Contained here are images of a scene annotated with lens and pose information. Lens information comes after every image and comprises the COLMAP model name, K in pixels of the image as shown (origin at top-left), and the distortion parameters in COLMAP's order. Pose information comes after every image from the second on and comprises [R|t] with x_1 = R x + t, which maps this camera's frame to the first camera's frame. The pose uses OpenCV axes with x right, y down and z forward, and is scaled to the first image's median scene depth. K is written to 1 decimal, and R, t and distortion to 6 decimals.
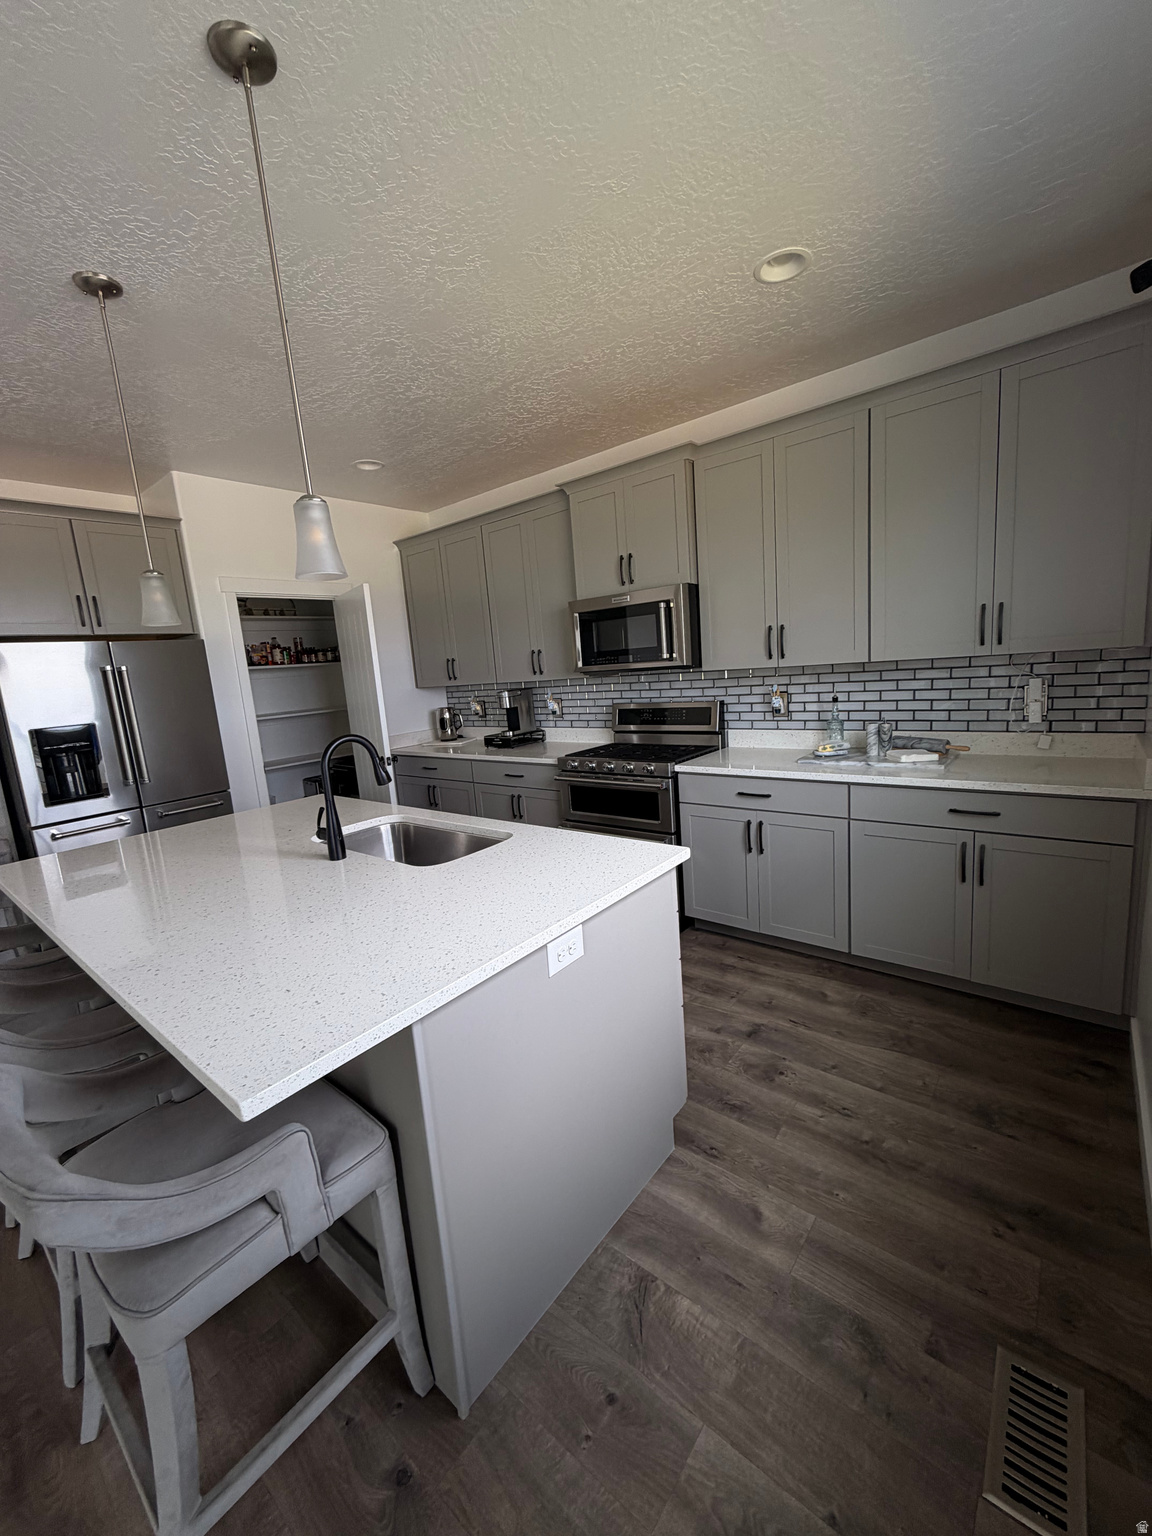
lens RADIAL K [[611.1, 0, 559.7], [0, 611.1, 767.4], [0, 0, 1]] dist [-0.001449, -0.000150]
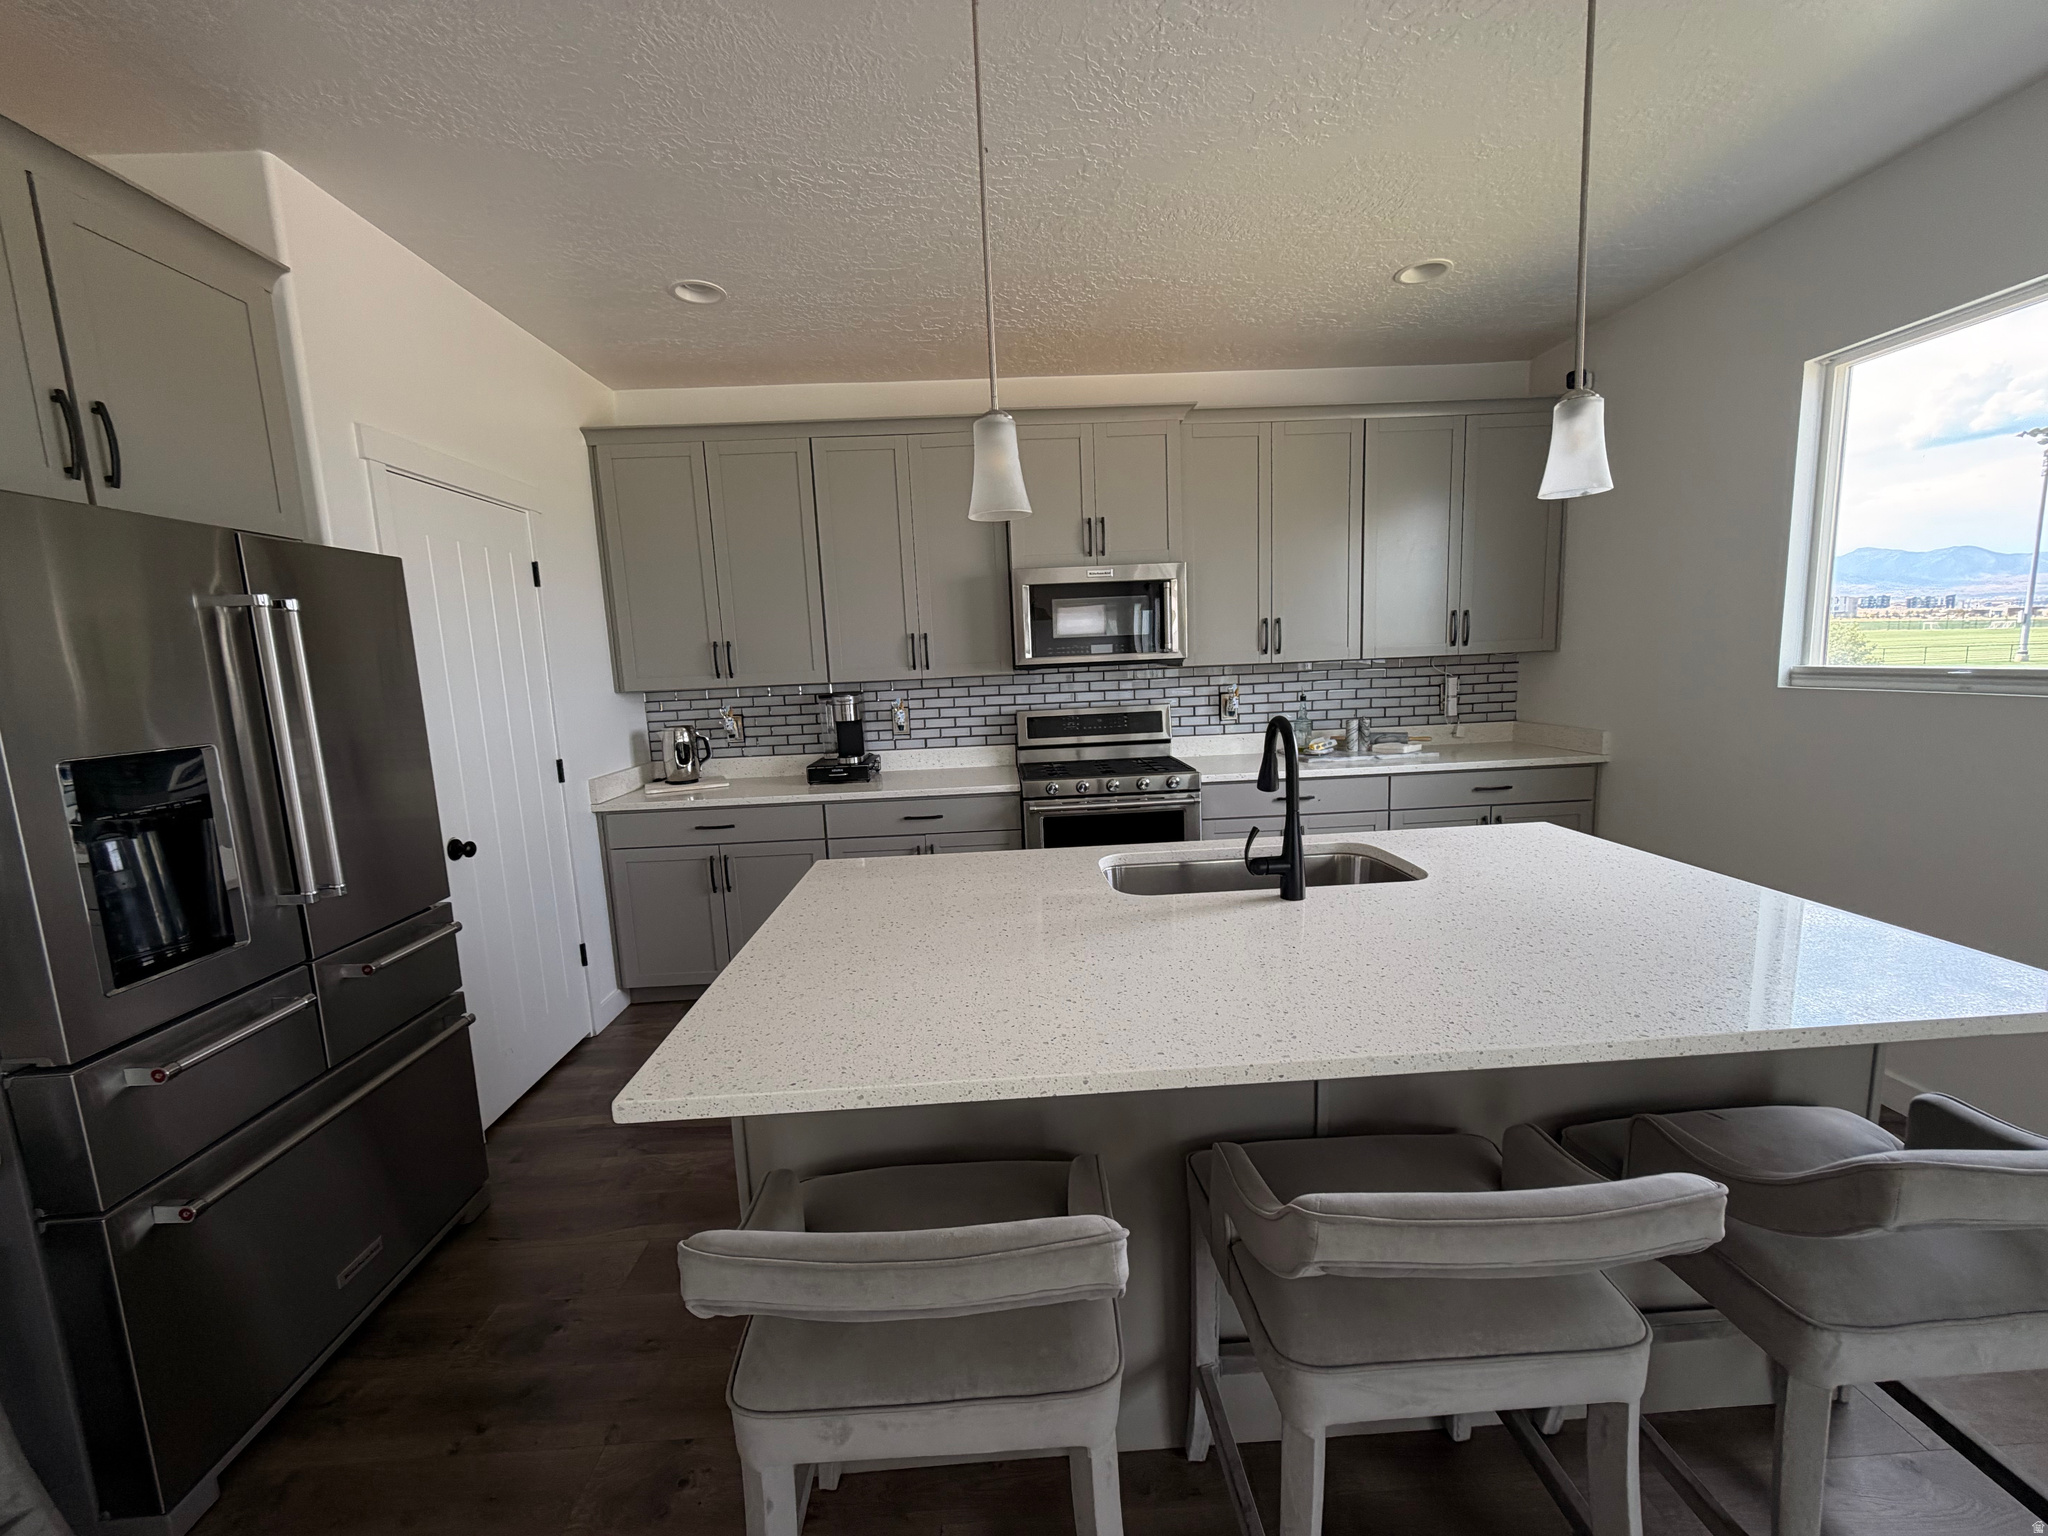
lens RADIAL K [[814.8, 0, 1020.2], [0, 814.8, 757.9], [0, 0, 1]] dist [-0.001449, -0.000150]
pose [[0.743042, -0.048555, 0.667481, -0.637271], [0.097641, 0.994558, -0.036346, -0.012072], [-0.662084, 0.092180, 0.743739, 0.292906]]
